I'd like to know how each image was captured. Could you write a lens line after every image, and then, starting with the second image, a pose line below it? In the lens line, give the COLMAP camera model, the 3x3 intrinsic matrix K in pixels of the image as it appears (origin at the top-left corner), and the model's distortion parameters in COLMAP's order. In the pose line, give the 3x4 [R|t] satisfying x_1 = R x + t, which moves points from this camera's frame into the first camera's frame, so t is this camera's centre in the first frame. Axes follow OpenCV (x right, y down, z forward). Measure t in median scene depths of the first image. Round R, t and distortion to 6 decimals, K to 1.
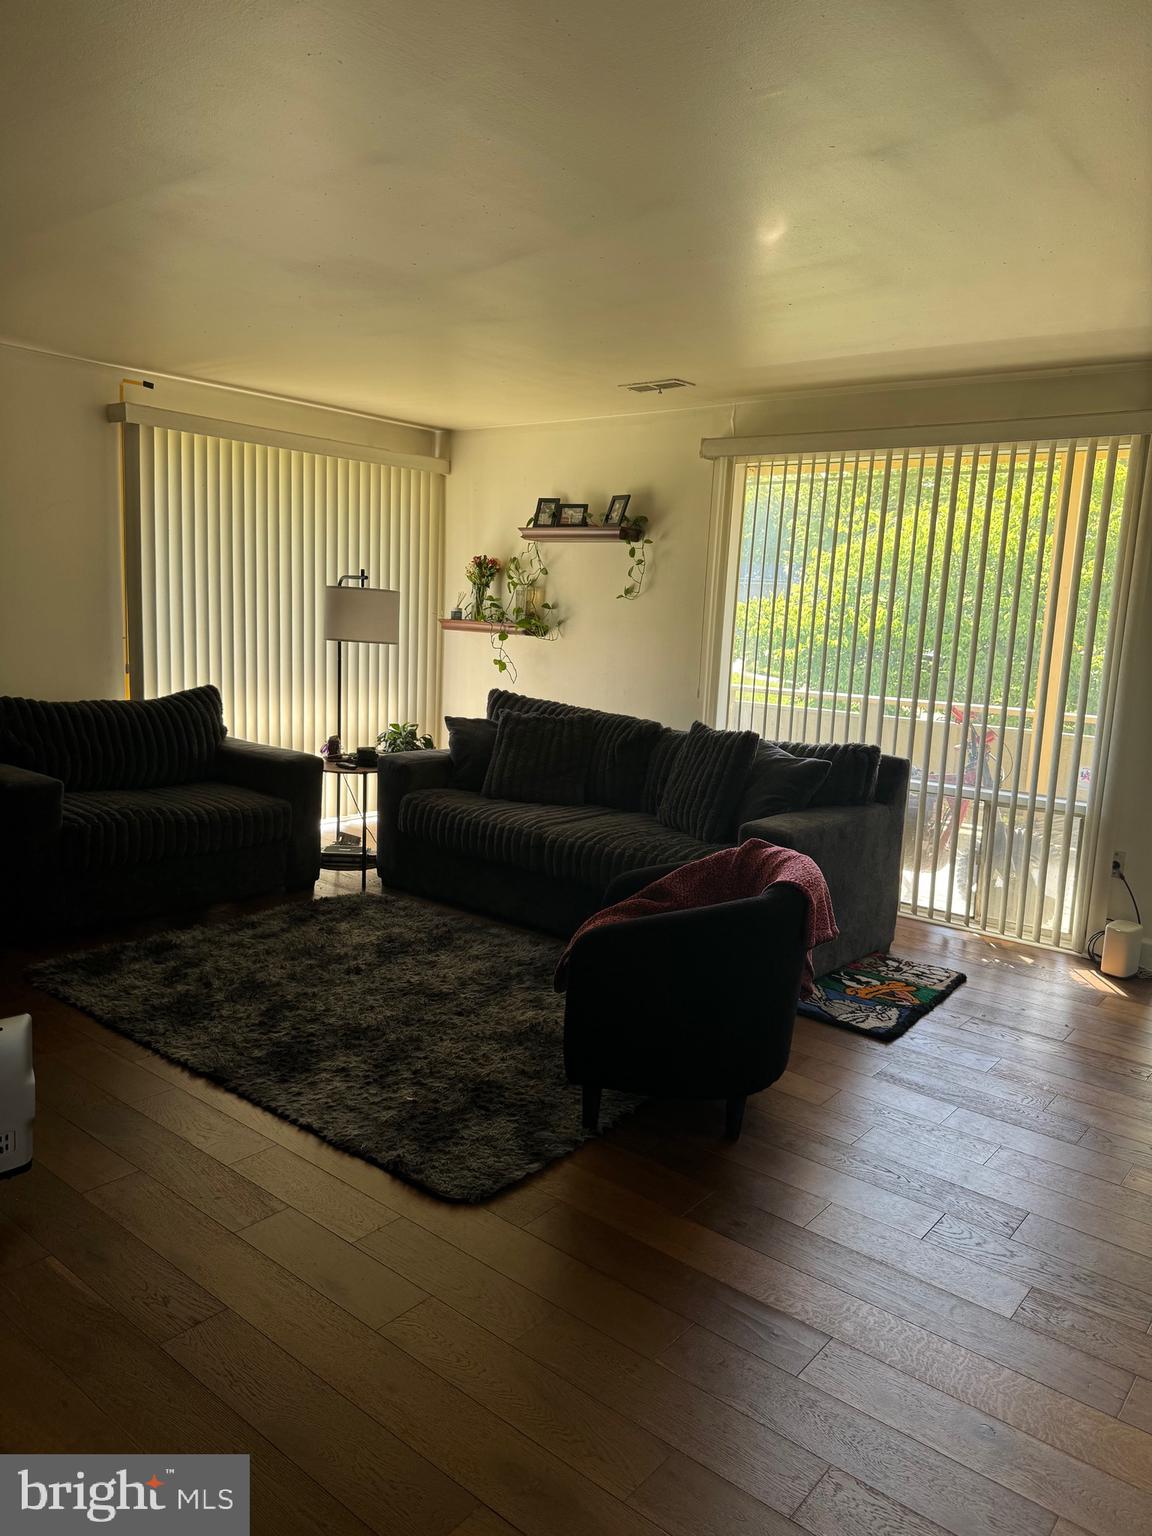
lens RADIAL K [[1077.1, 0, 574.3], [0, 1077.1, 773.7], [0, 0, 1]] dist [0.080145, -0.113937]
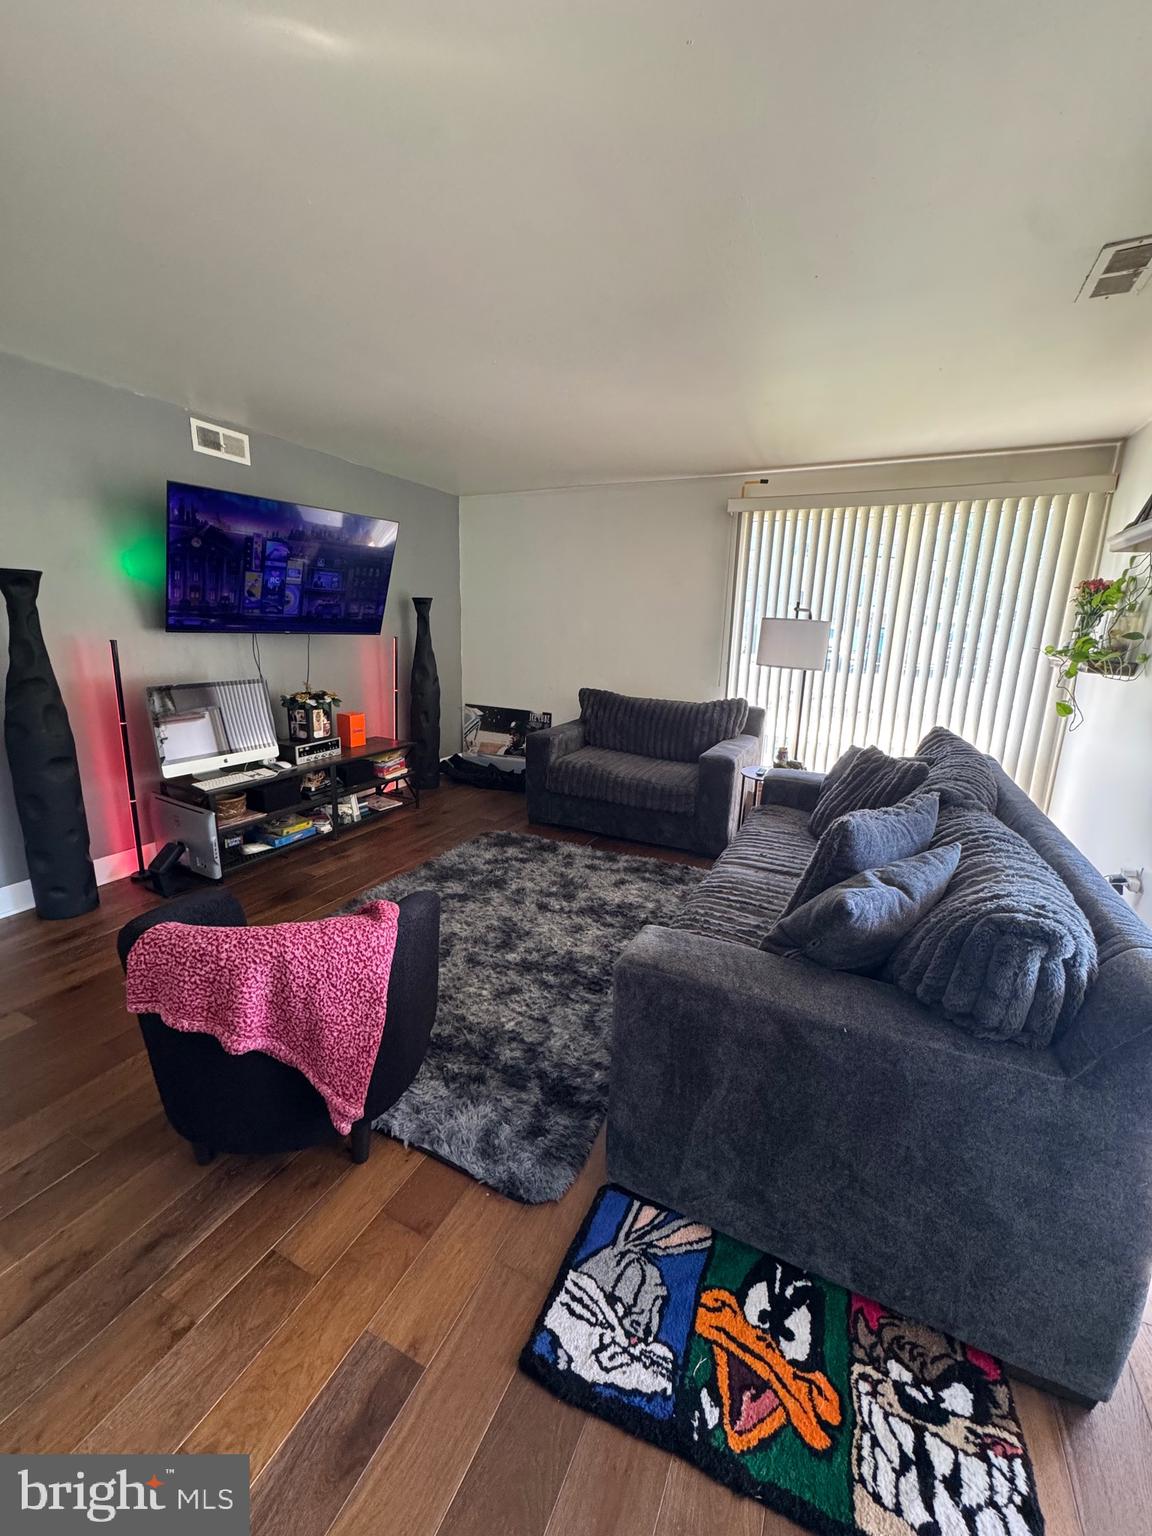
lens RADIAL K [[613.5, 0, 573.8], [0, 613.5, 765.6], [0, 0, 1]] dist [-0.004430, 0.001118]
pose [[0.229104, 0.180768, -0.956470, 0.494507], [-0.163671, 0.975769, 0.145211, -0.101438], [0.959543, 0.123278, 0.253140, 0.824925]]
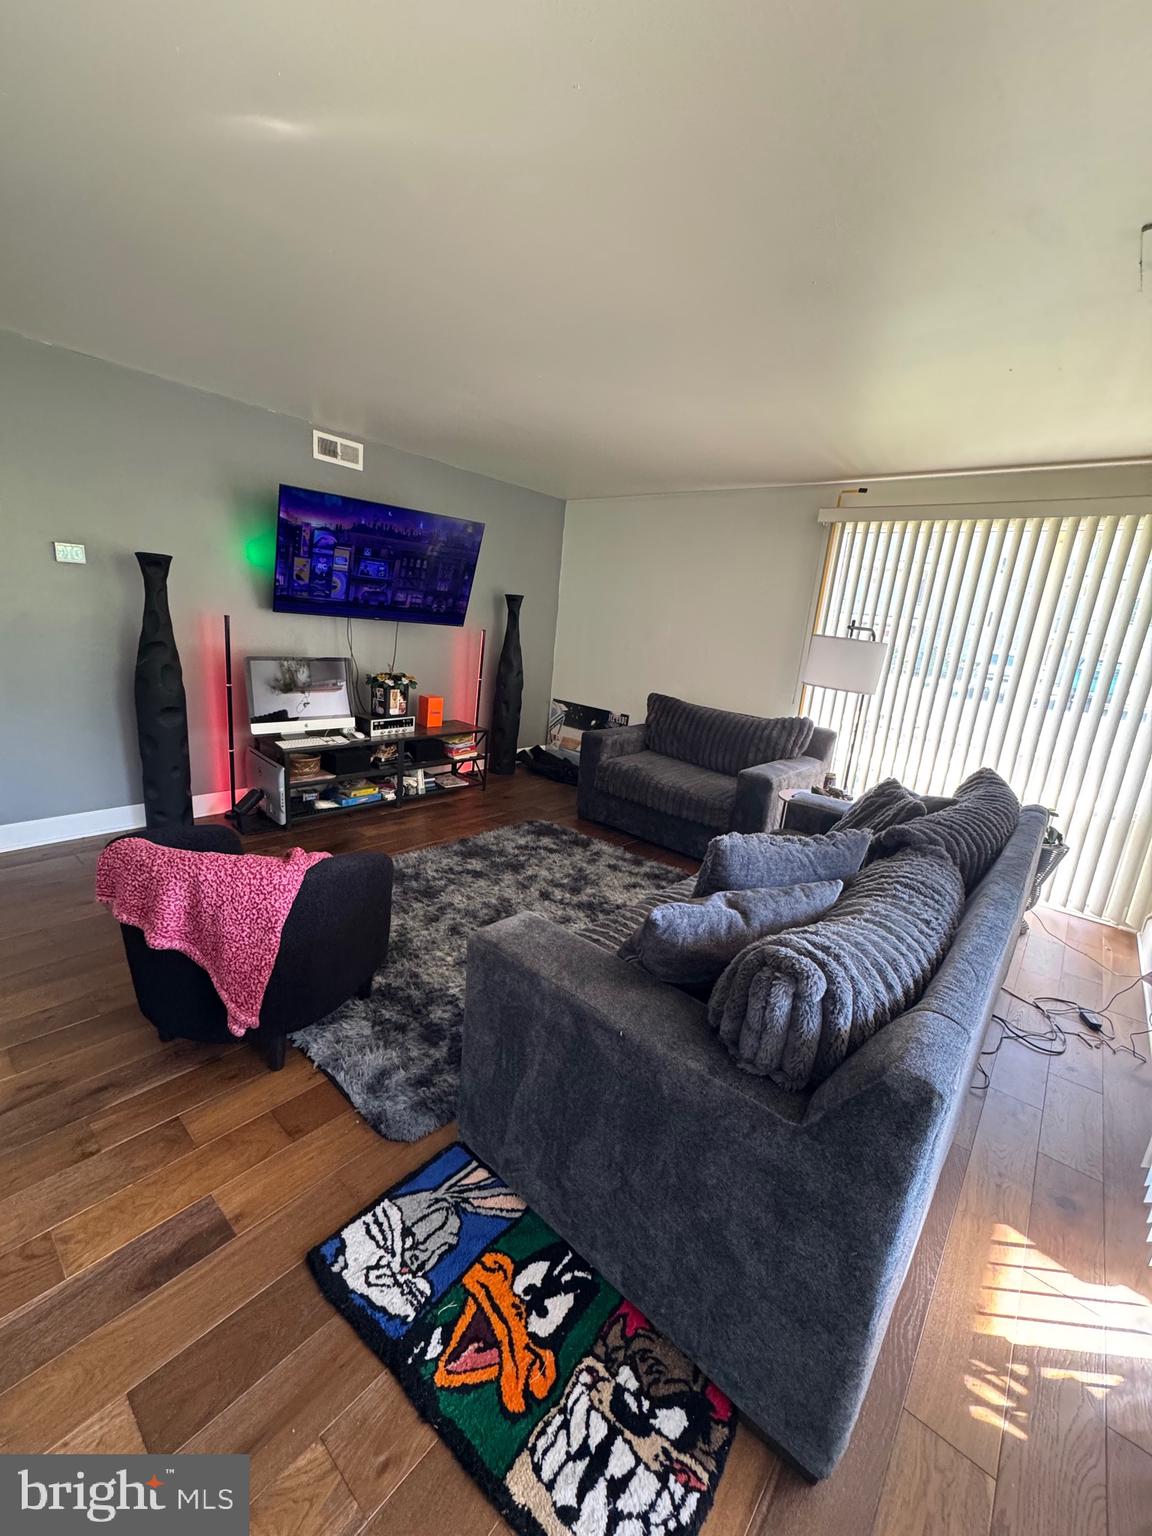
lens RADIAL K [[613.5, 0, 575.5], [0, 613.5, 766.3], [0, 0, 1]] dist [-0.004430, 0.001118]
pose [[-0.022204, 0.190306, -0.981474, 0.536417], [-0.240144, 0.951958, 0.190016, -0.132299], [0.970483, 0.239914, 0.024564, 0.979009]]
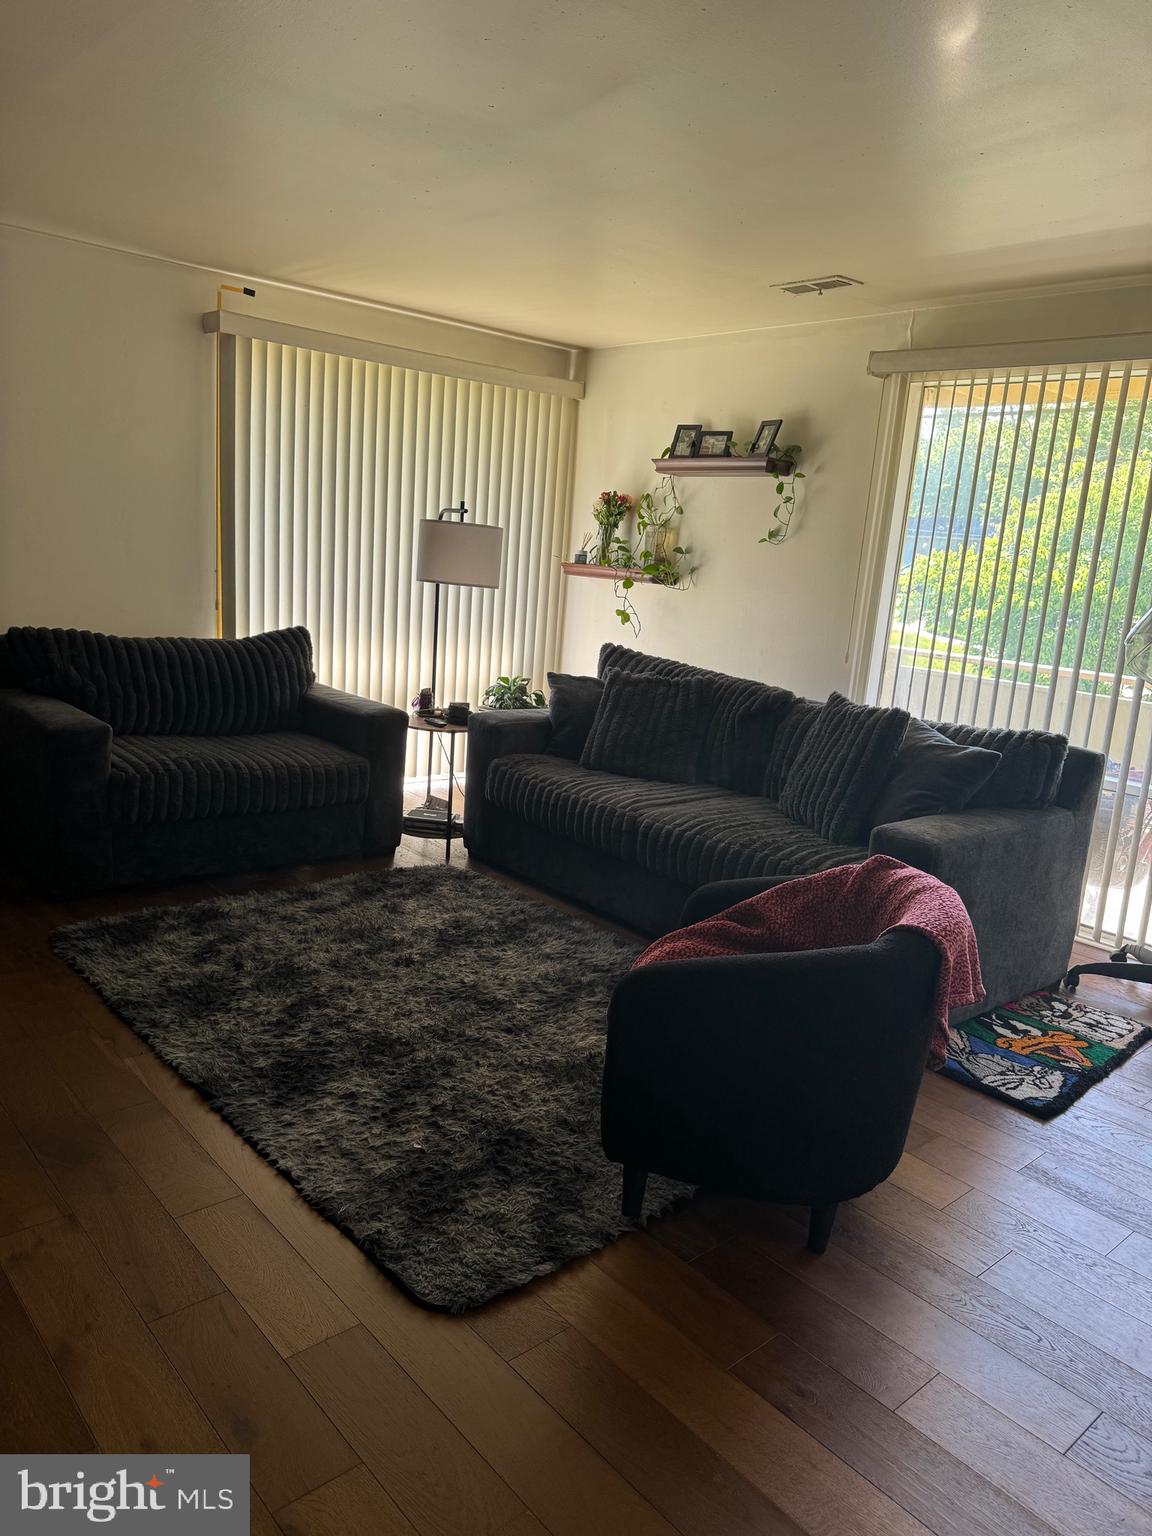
lens RADIAL K [[1077.1, 0, 568.2], [0, 1077.1, 782.2], [0, 0, 1]] dist [0.080145, -0.113937]
pose [[0.986210, 0.061695, -0.153567, 0.051211], [-0.053566, 0.996963, 0.056523, -0.018699], [0.156588, -0.047517, 0.986520, 0.168771]]
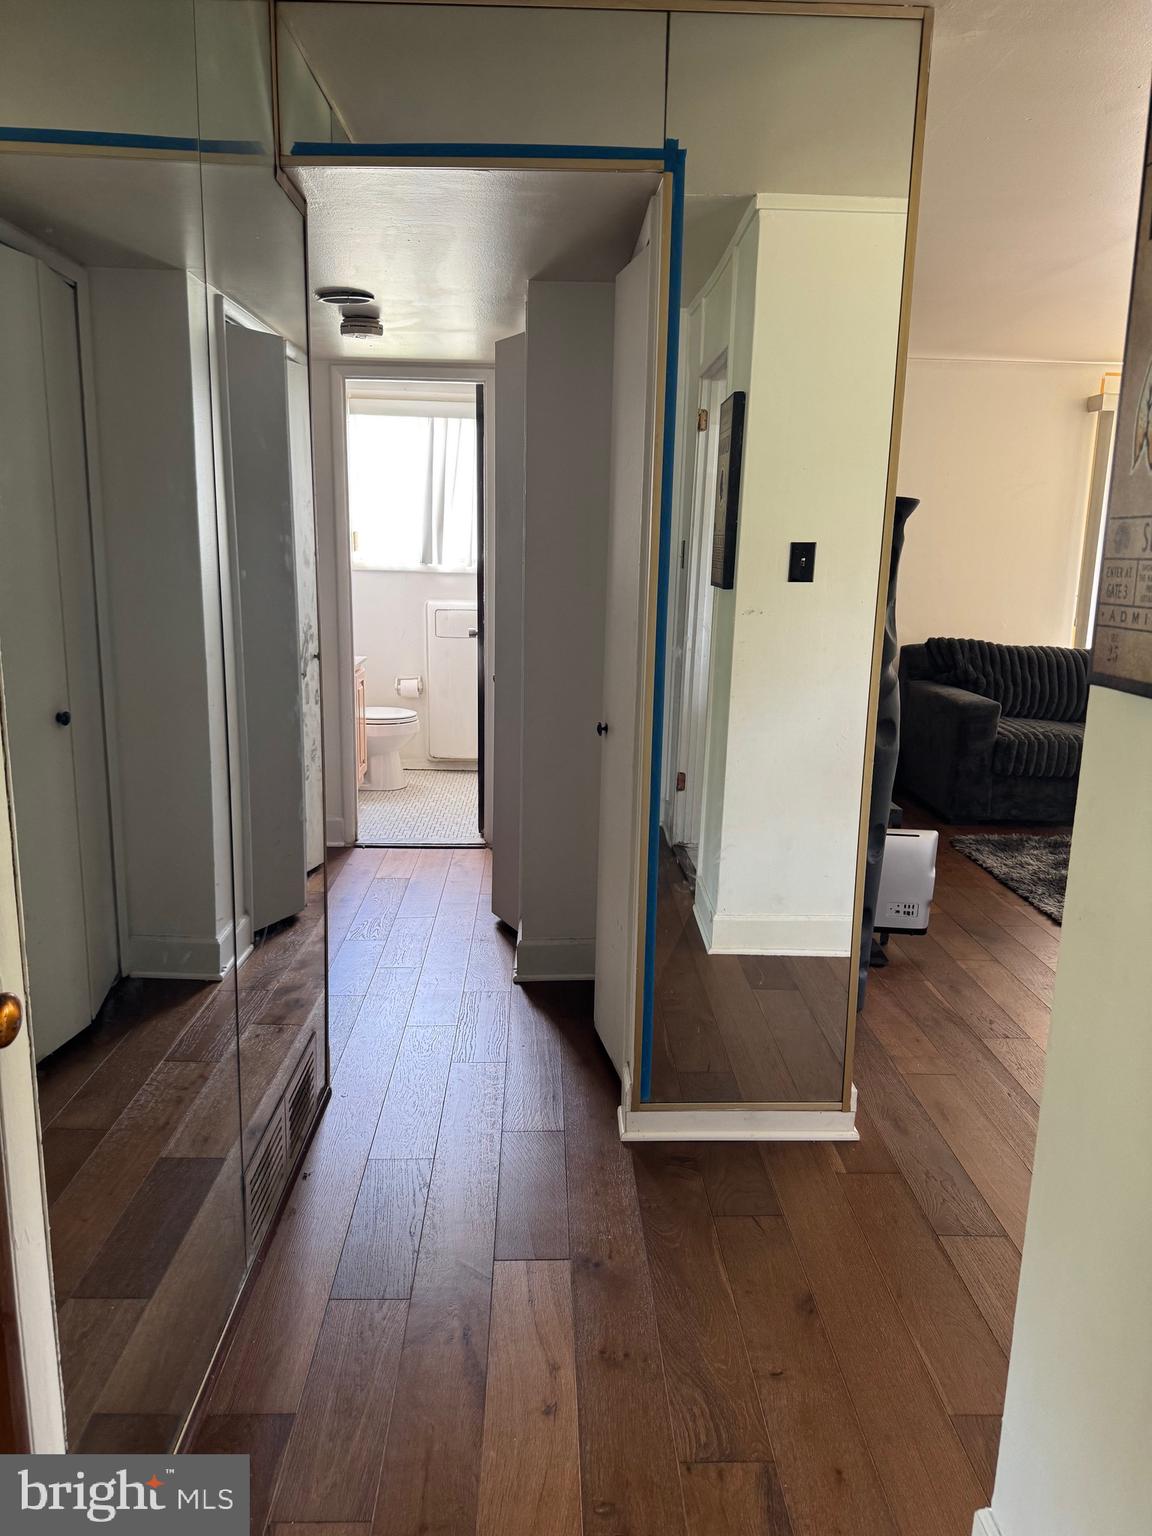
lens RADIAL K [[1077.1, 0, 580.5], [0, 1077.1, 757.4], [0, 0, 1]] dist [0.080145, -0.113937]
pose [[0.658729, 0.115369, -0.743483, 0.174208], [-0.108091, 0.992434, 0.058231, 0.050213], [0.744576, 0.042005, 0.666215, -0.233804]]
